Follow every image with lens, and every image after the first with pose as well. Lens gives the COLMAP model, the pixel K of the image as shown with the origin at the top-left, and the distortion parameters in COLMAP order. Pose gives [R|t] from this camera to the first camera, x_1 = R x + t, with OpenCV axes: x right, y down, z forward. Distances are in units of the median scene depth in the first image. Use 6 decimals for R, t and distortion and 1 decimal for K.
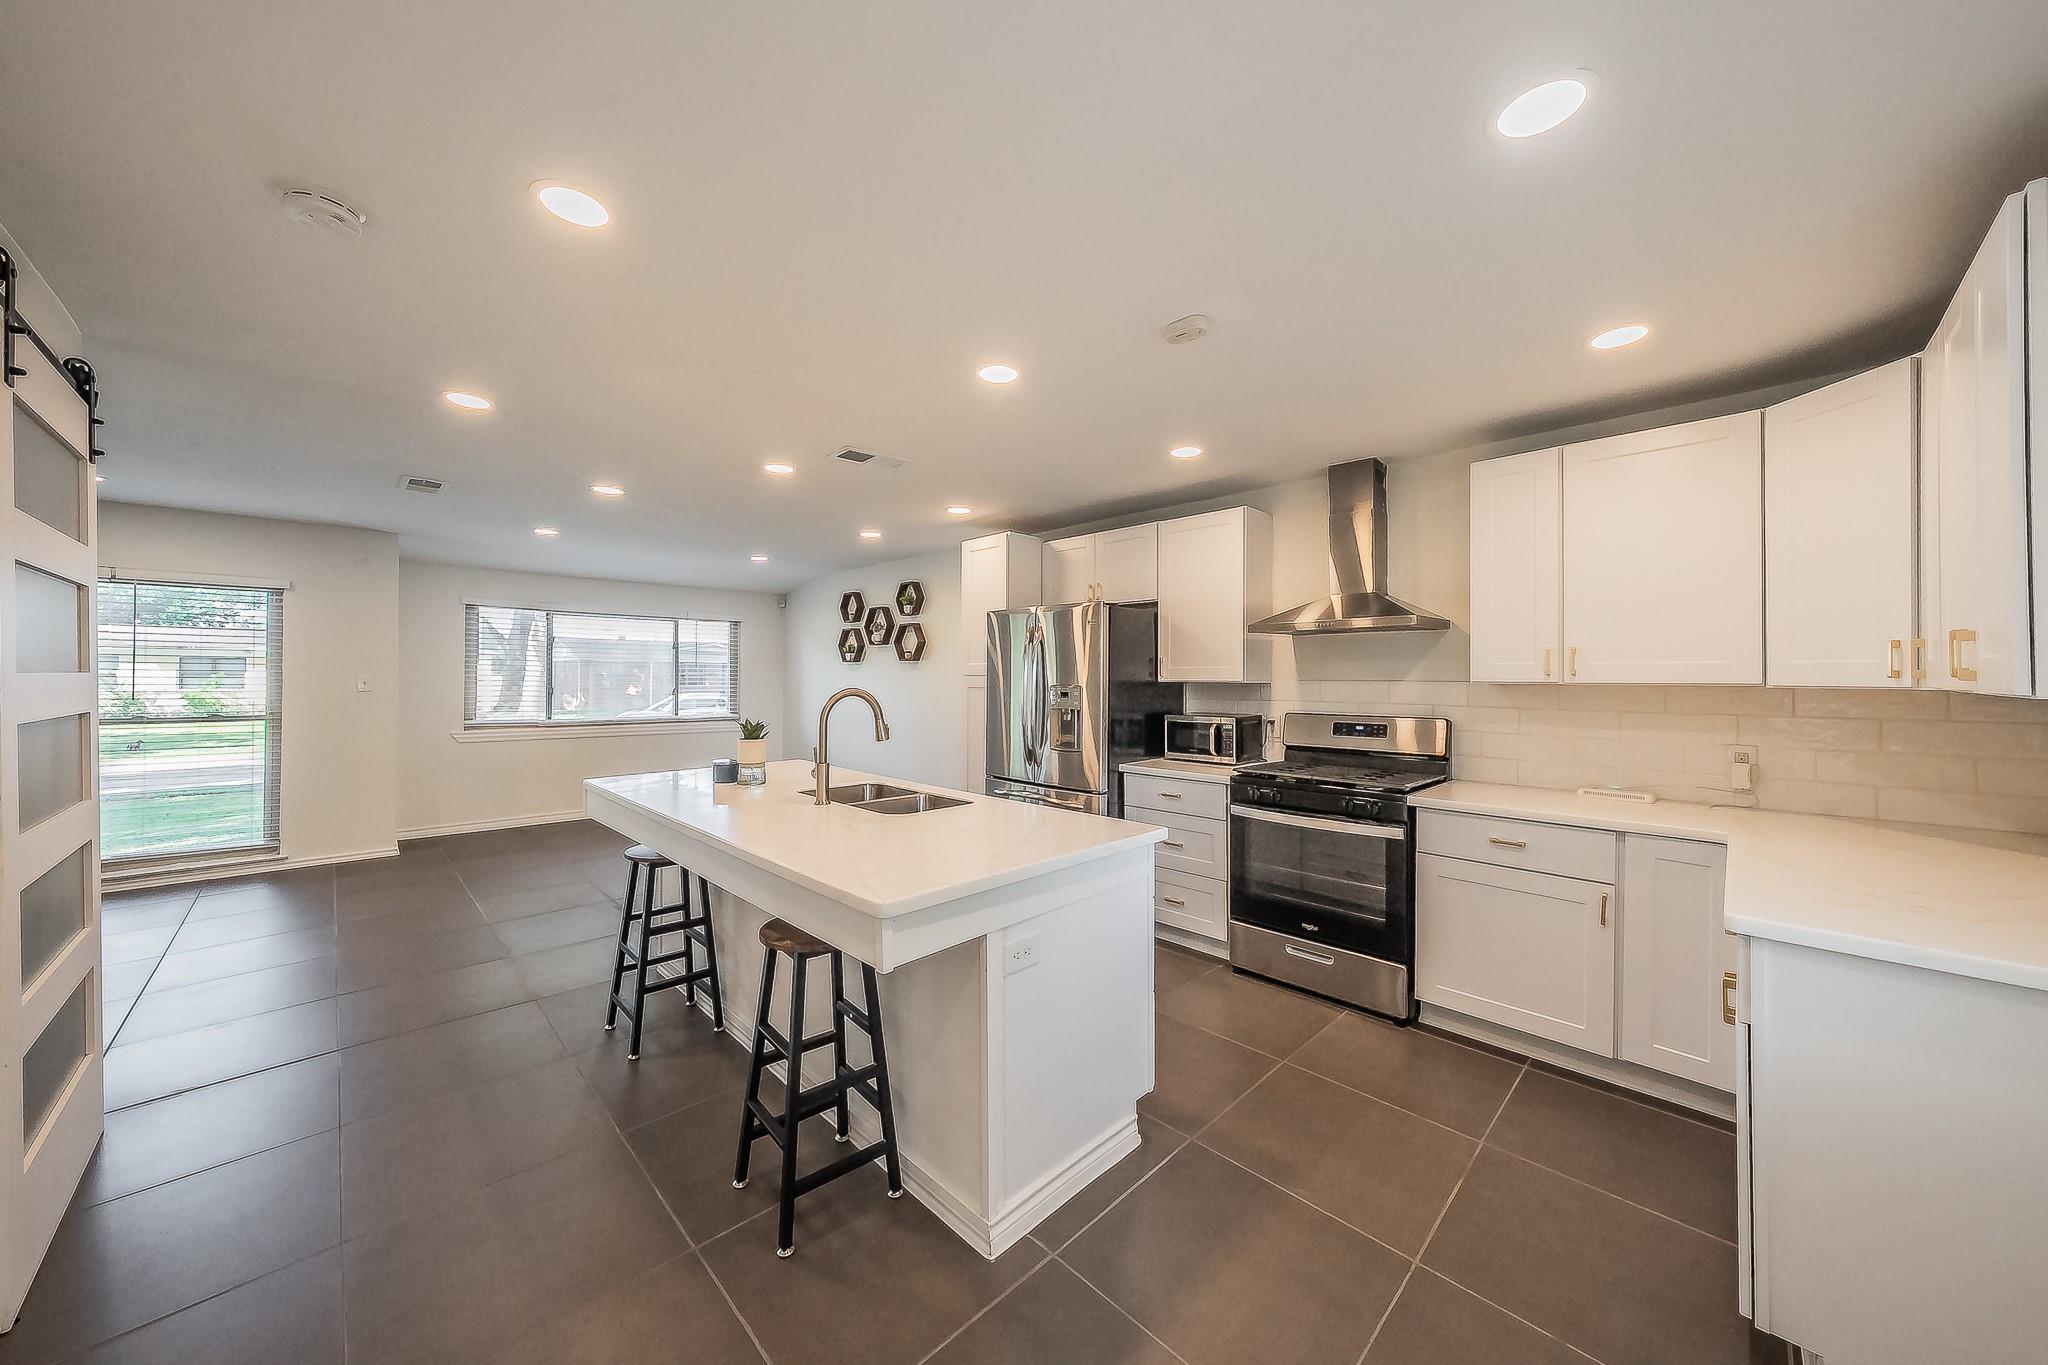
lens RADIAL K [[743.6, 0, 1024.7], [0, 743.6, 671.9], [0, 0, 1]] dist [0.010349, 0.000083]
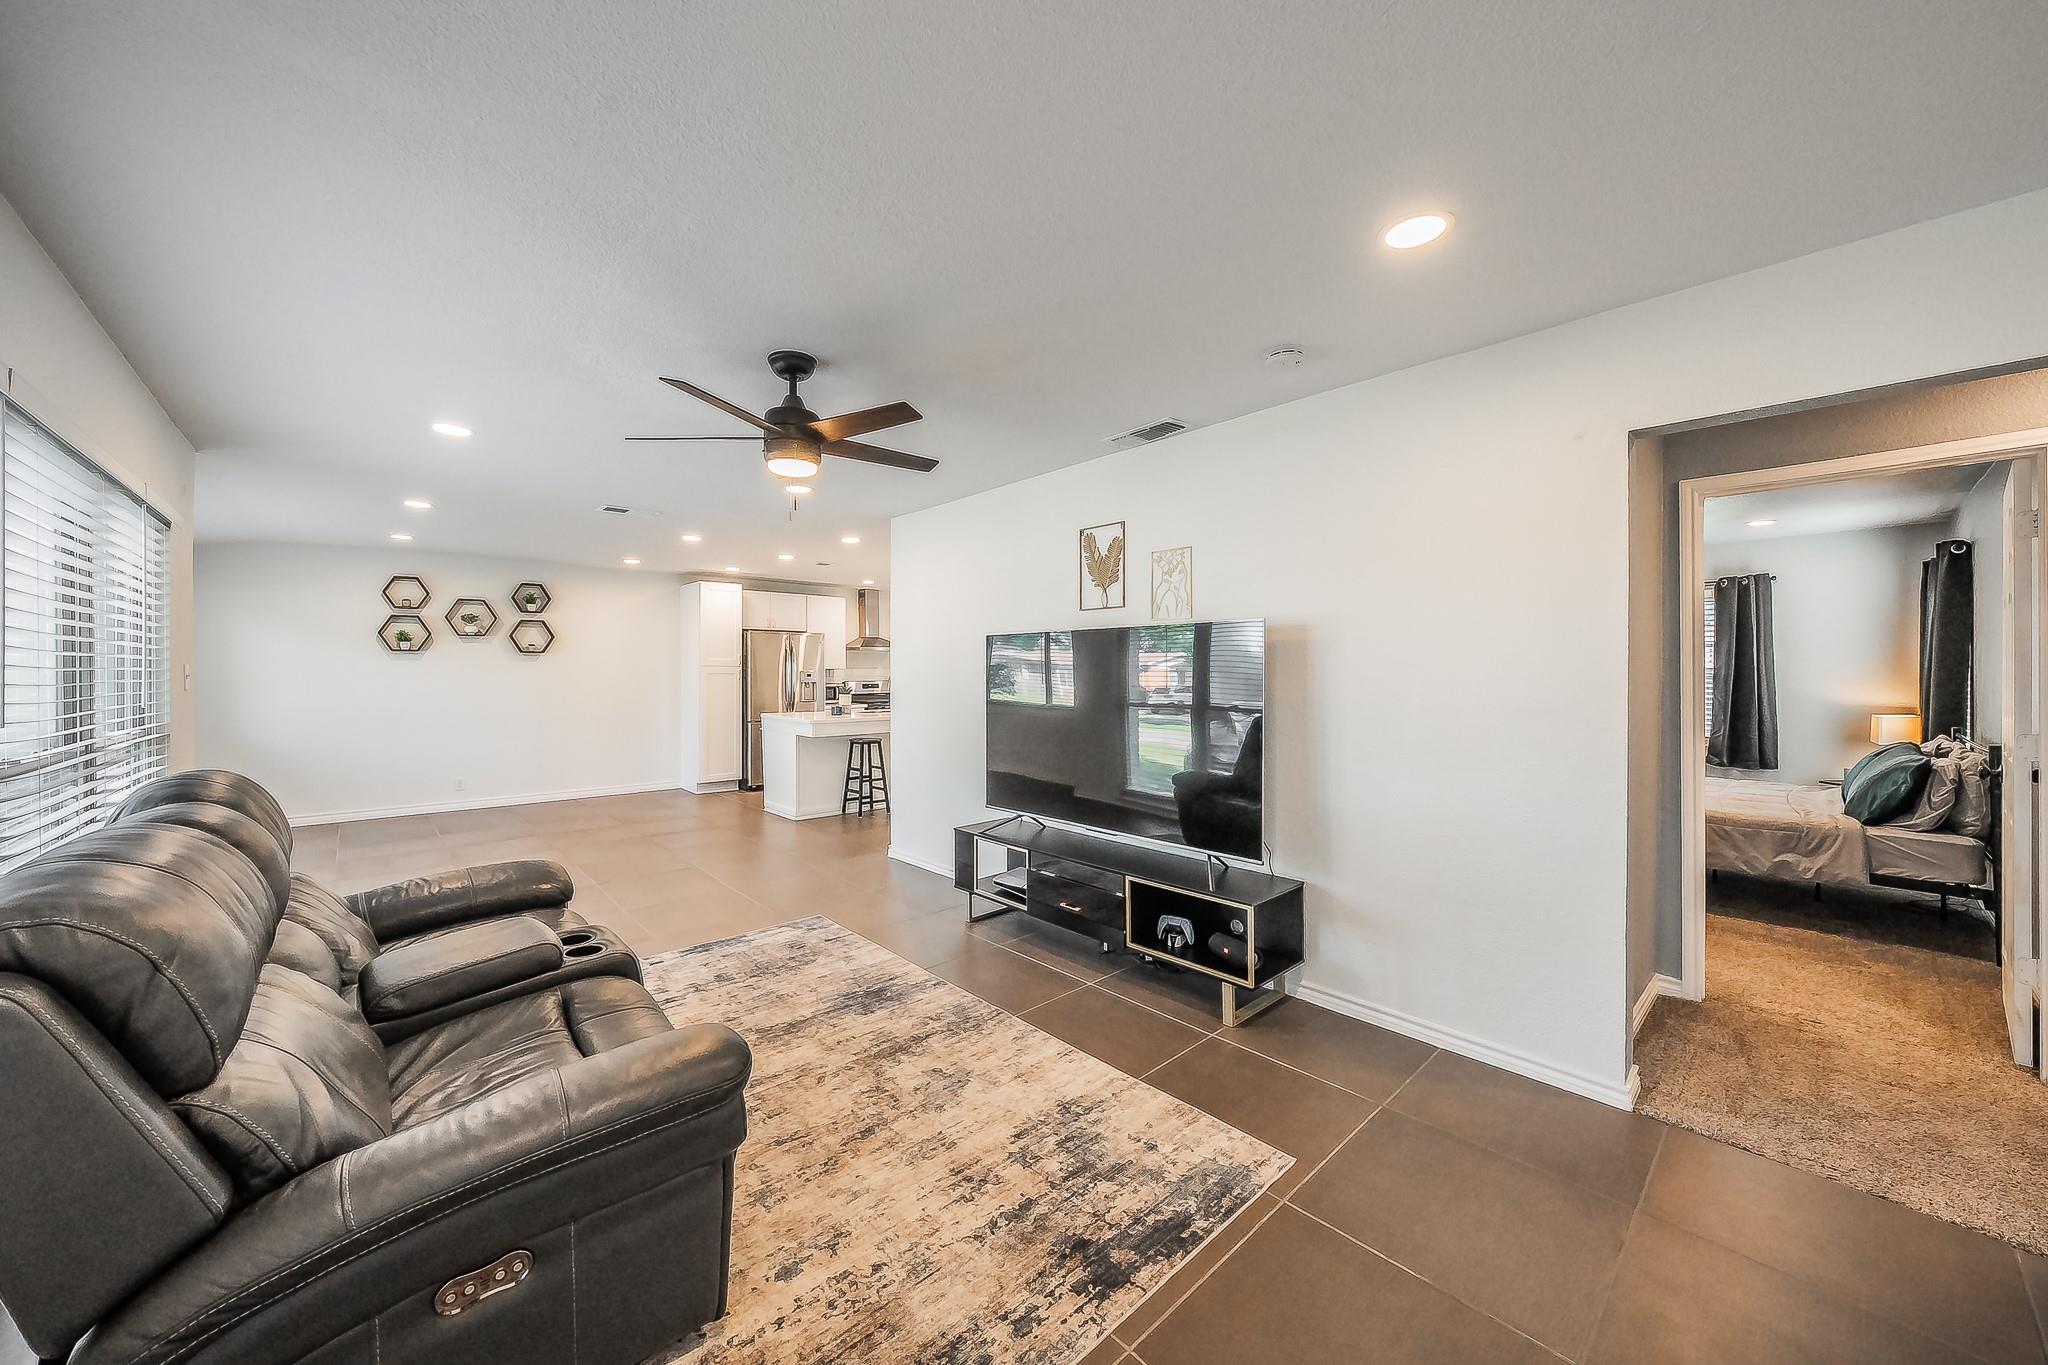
lens RADIAL K [[743.6, 0, 1024.7], [0, 743.6, 671.9], [0, 0, 1]] dist [0.010349, 0.000083]
pose [[0.012061, -0.007263, 0.999901, -2.280611], [-0.006899, 0.999949, 0.007346, 0.001173], [-0.999903, -0.006987, 0.012010, 0.404208]]
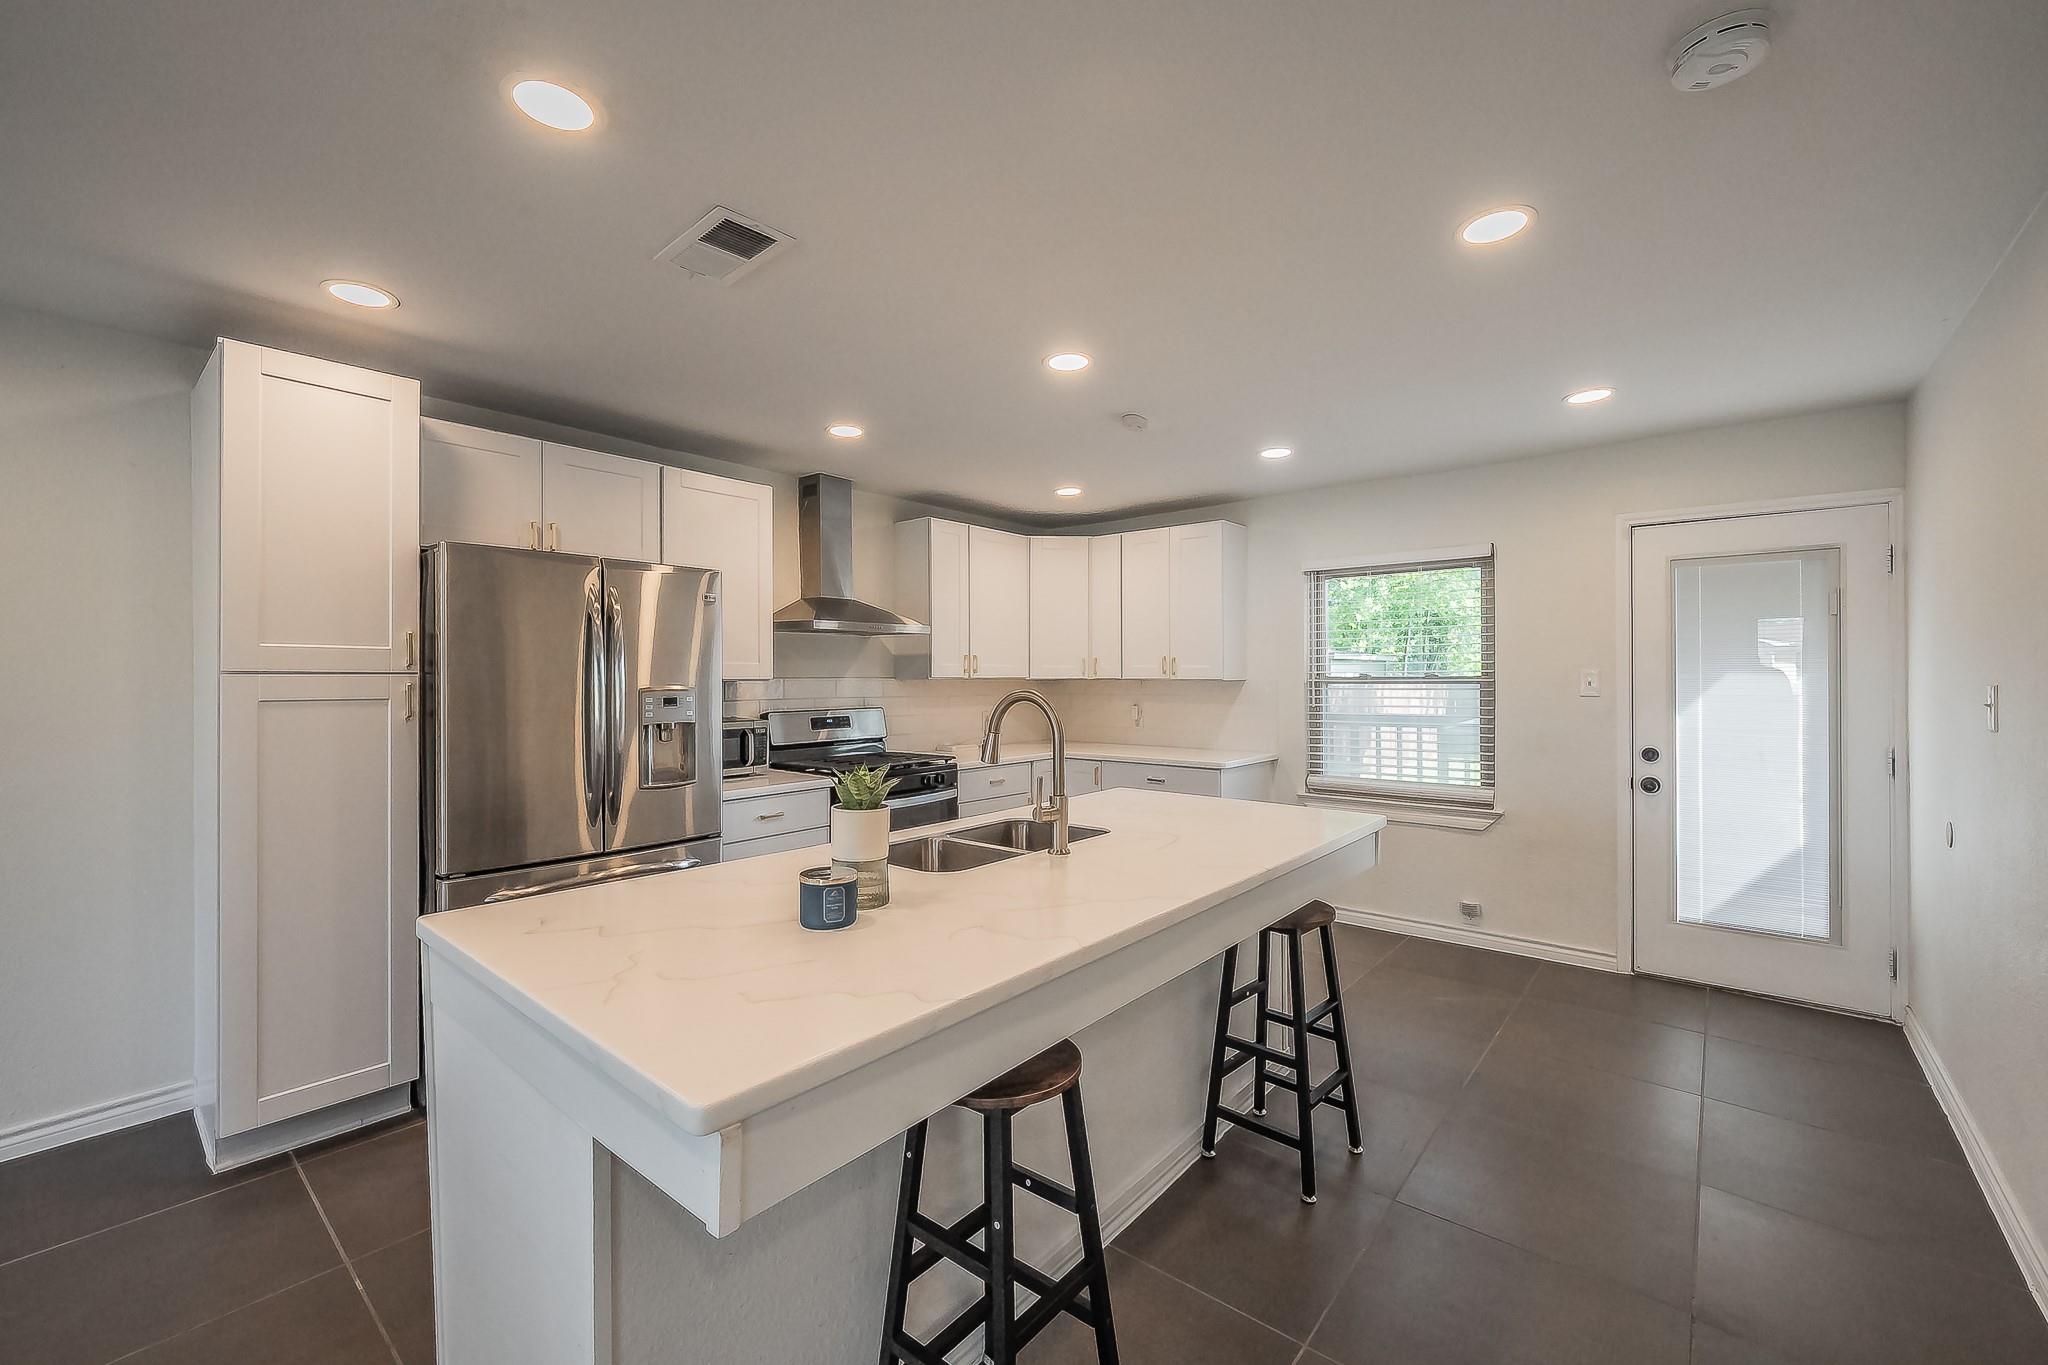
lens RADIAL K [[842.5, 0, 1024.0], [0, 842.5, 682.5], [0, 0, 1]] dist [0.031105, 0.000013]
pose [[-0.107416, -0.008365, 0.994179, -0.818906], [-0.006735, 0.999948, 0.007686, 0.006929], [-0.994191, -0.005870, -0.107467, 0.852568]]
